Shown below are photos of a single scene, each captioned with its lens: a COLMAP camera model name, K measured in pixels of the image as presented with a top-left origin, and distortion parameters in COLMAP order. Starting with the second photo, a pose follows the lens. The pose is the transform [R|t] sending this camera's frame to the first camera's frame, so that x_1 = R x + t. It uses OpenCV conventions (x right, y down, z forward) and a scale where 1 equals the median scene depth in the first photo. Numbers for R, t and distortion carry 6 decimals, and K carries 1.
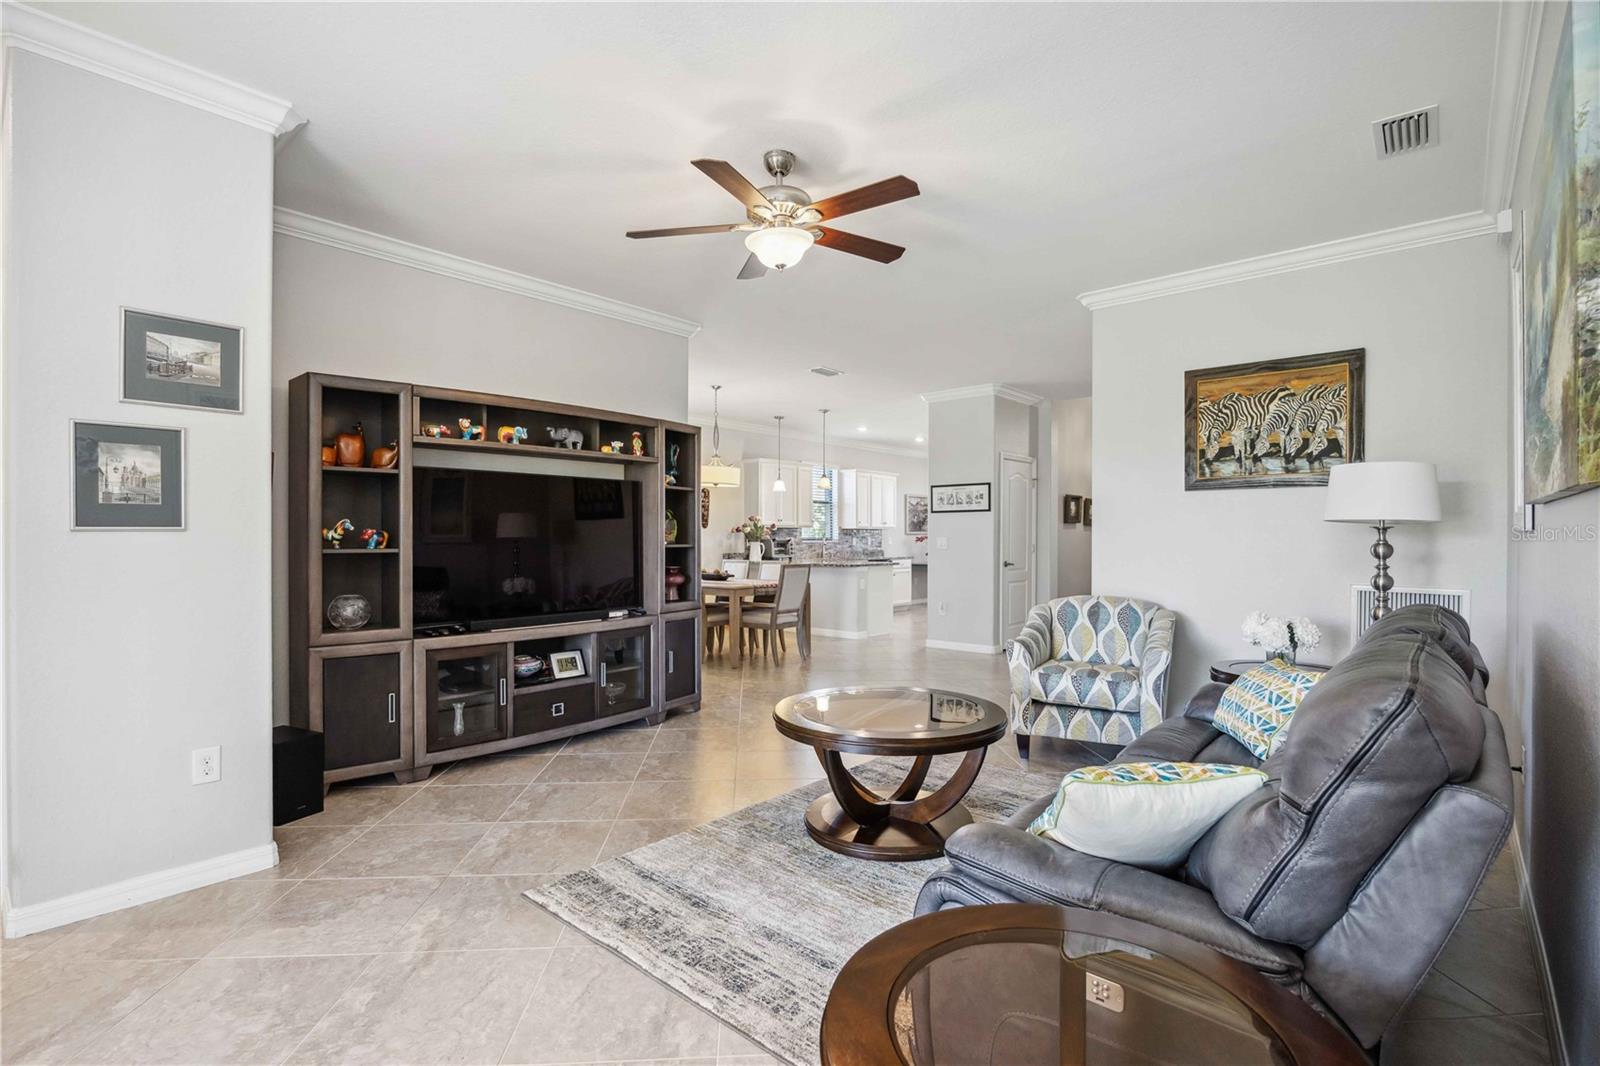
lens RADIAL K [[750.0, 0, 815.3], [0, 750.0, 540.8], [0, 0, 1]] dist [-0.012376, -0.000264]
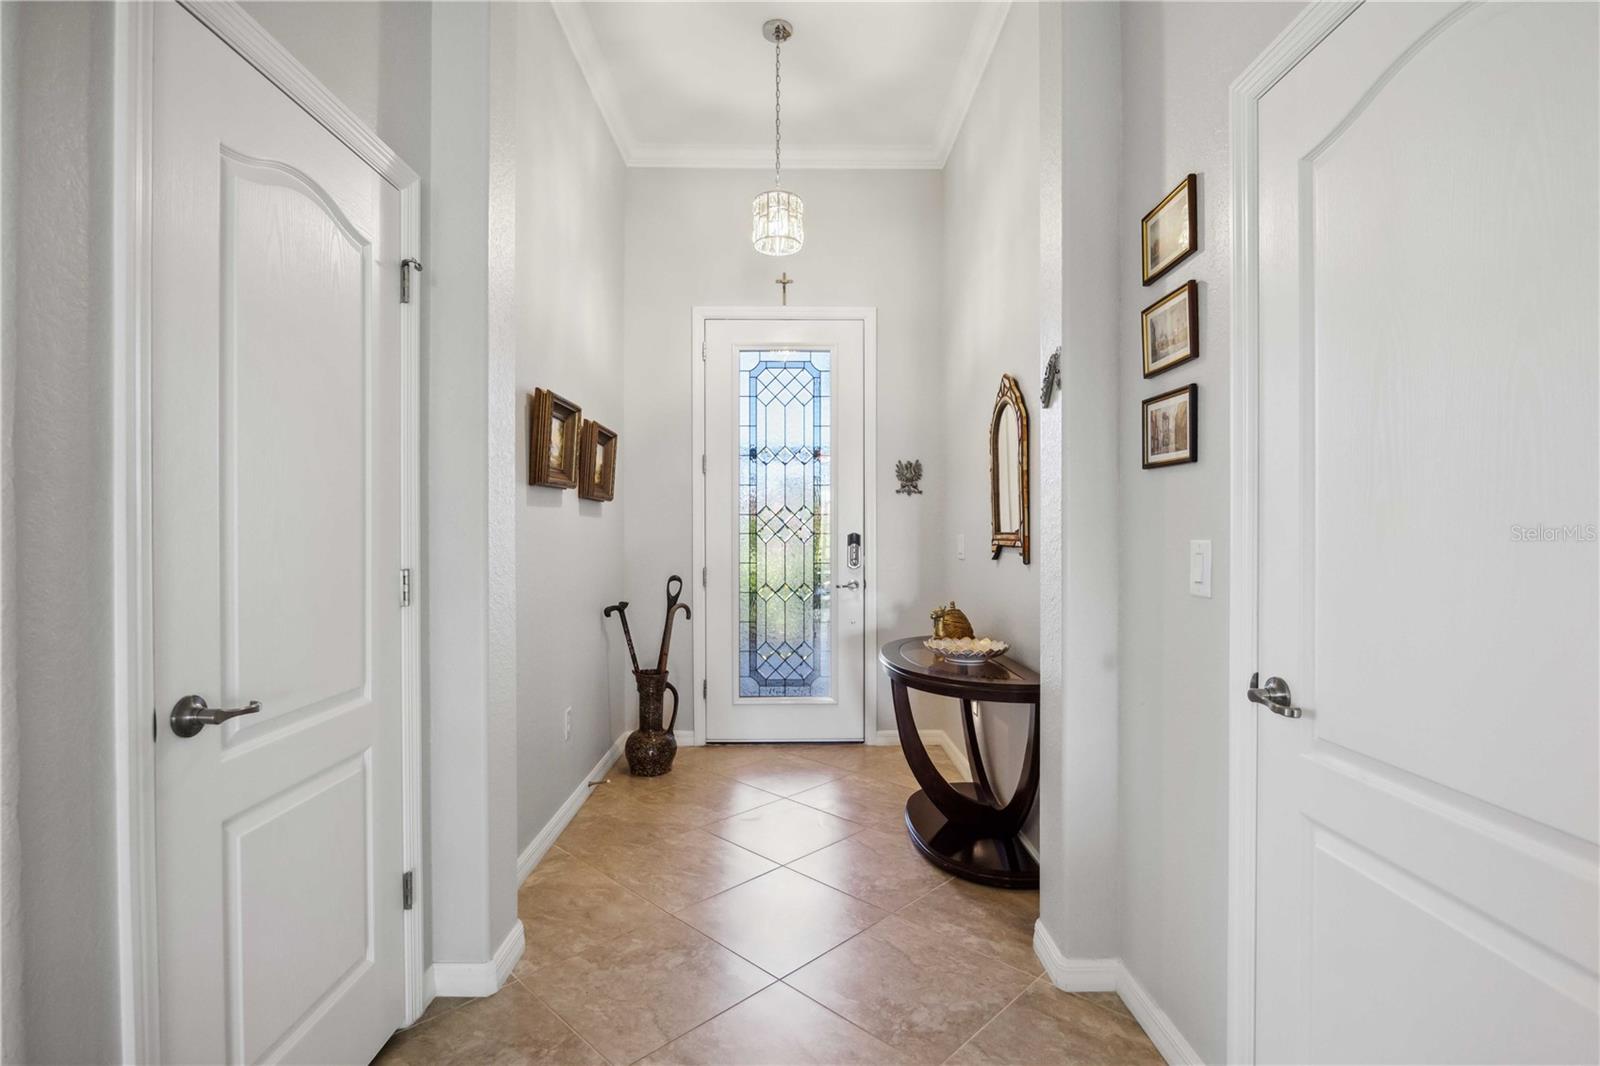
lens RADIAL K [[750.0, 0, 799.6], [0, 750.0, 536.3], [0, 0, 1]] dist [-0.012376, -0.000264]
pose [[0.757225, -0.005015, 0.653134, 0.217685], [0.005638, 0.999983, 0.001142, -0.002735], [-0.653129, 0.002817, 0.757241, 0.702772]]
